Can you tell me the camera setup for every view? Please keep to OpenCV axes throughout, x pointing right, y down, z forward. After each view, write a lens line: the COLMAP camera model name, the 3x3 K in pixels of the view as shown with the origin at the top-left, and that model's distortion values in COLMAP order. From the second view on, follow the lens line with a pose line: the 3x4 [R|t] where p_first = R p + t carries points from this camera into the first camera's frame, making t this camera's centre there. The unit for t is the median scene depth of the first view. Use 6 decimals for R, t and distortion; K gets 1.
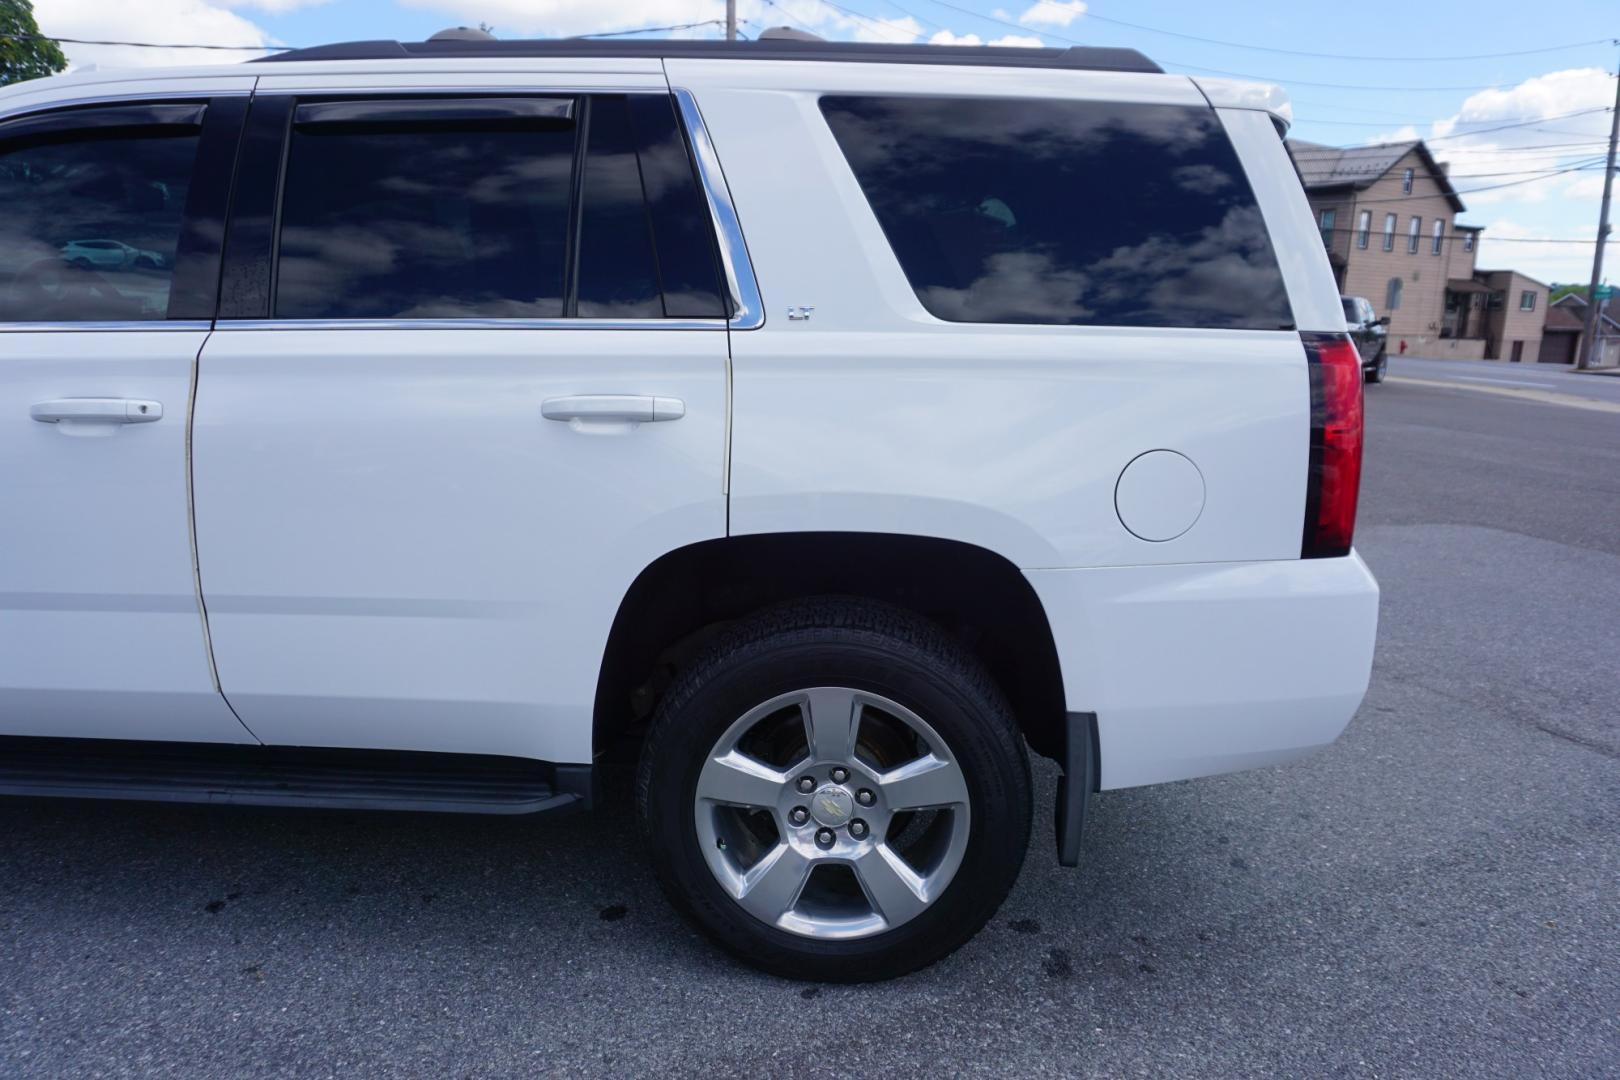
lens RADIAL K [[1086.2, 0, 803.8], [0, 1086.2, 535.7], [0, 0, 1]] dist [-0.044643, 0.031996]
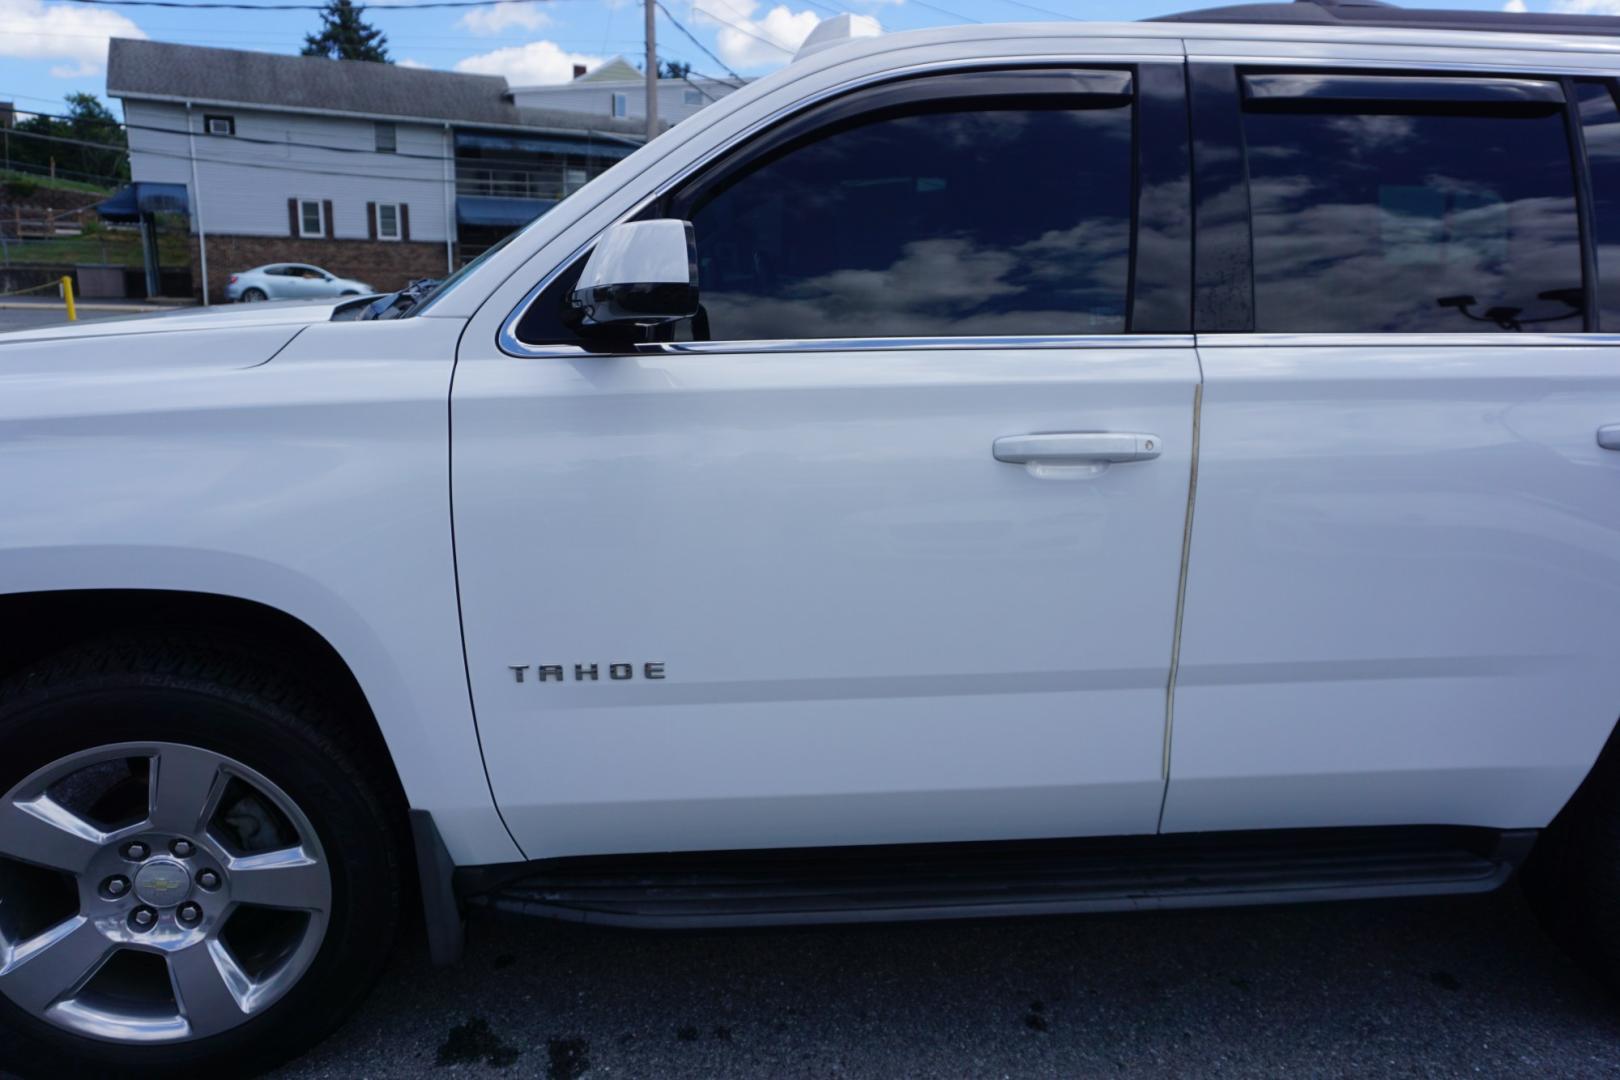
lens RADIAL K [[1086.2, 0, 808.6], [0, 1086.2, 533.4], [0, 0, 1]] dist [-0.044643, 0.031996]
pose [[0.990299, -0.031896, 0.135246, -0.927582], [0.029674, 0.999390, 0.018417, -0.069302], [-0.135751, -0.014225, 0.990641, 0.207715]]
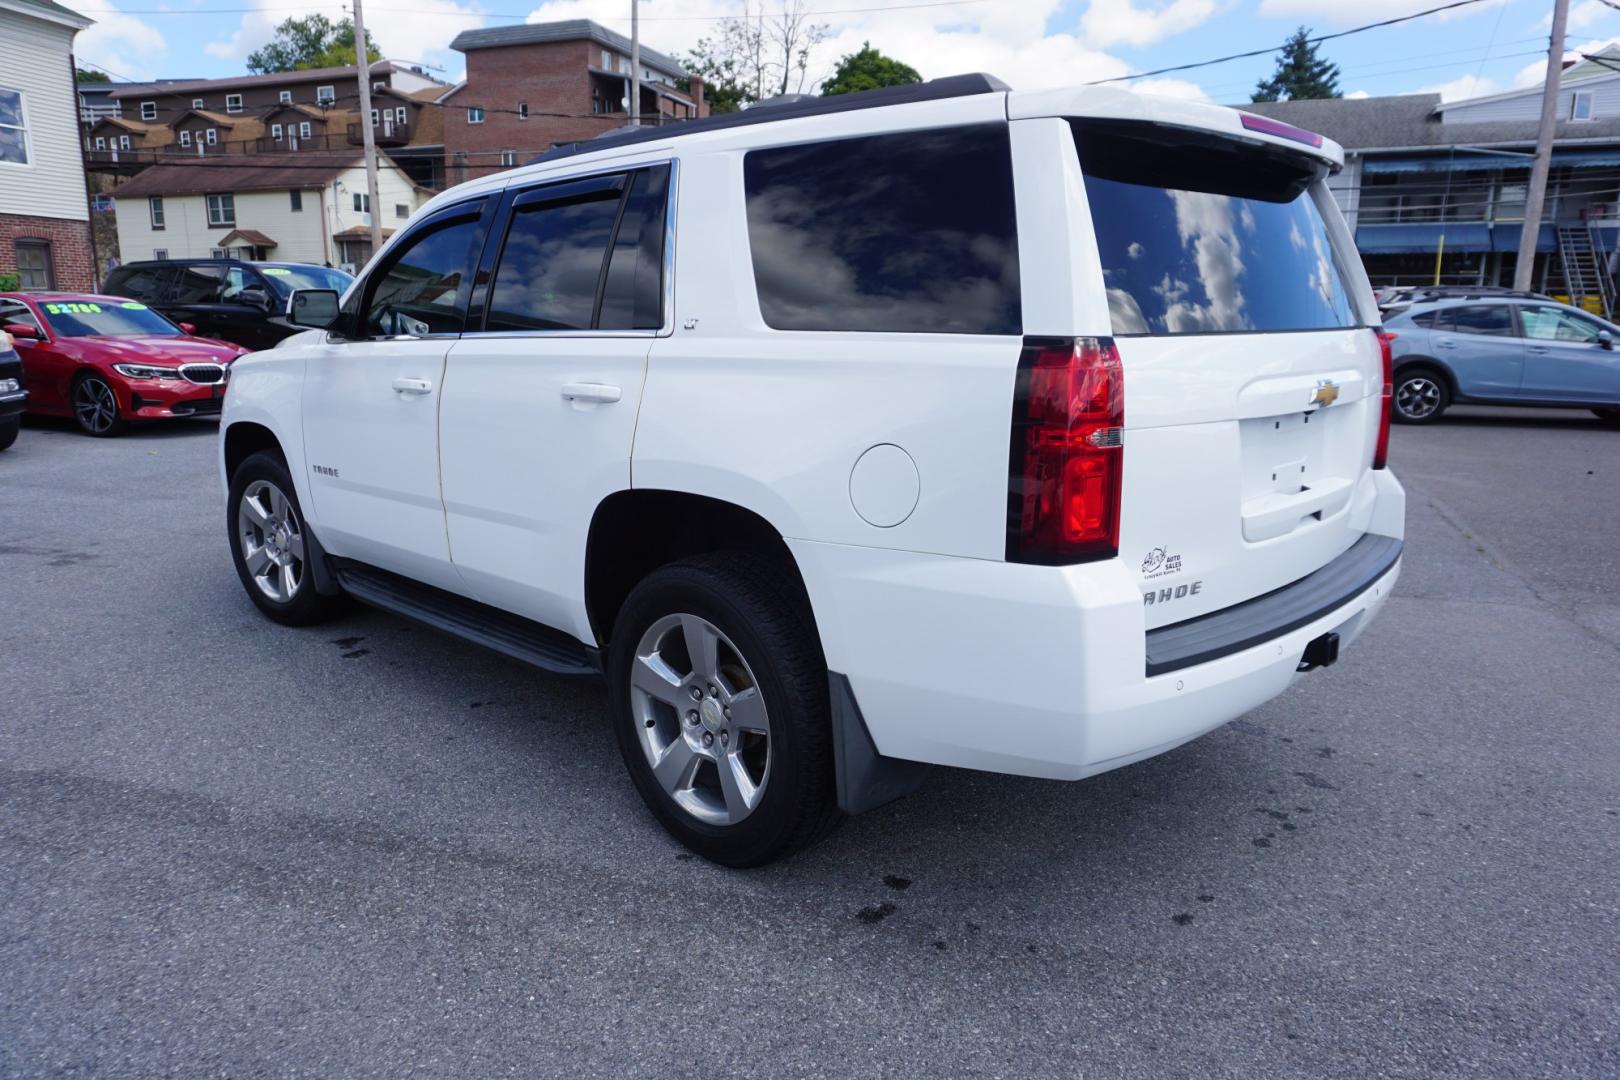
lens RADIAL K [[1086.2, 0, 811.1], [0, 1086.2, 544.0], [0, 0, 1]] dist [-0.044643, 0.031996]
pose [[0.755639, 0.118467, -0.644186, 0.910867], [-0.122075, 0.991747, 0.039188, -0.011337], [0.643512, 0.049027, 0.763864, 0.103738]]
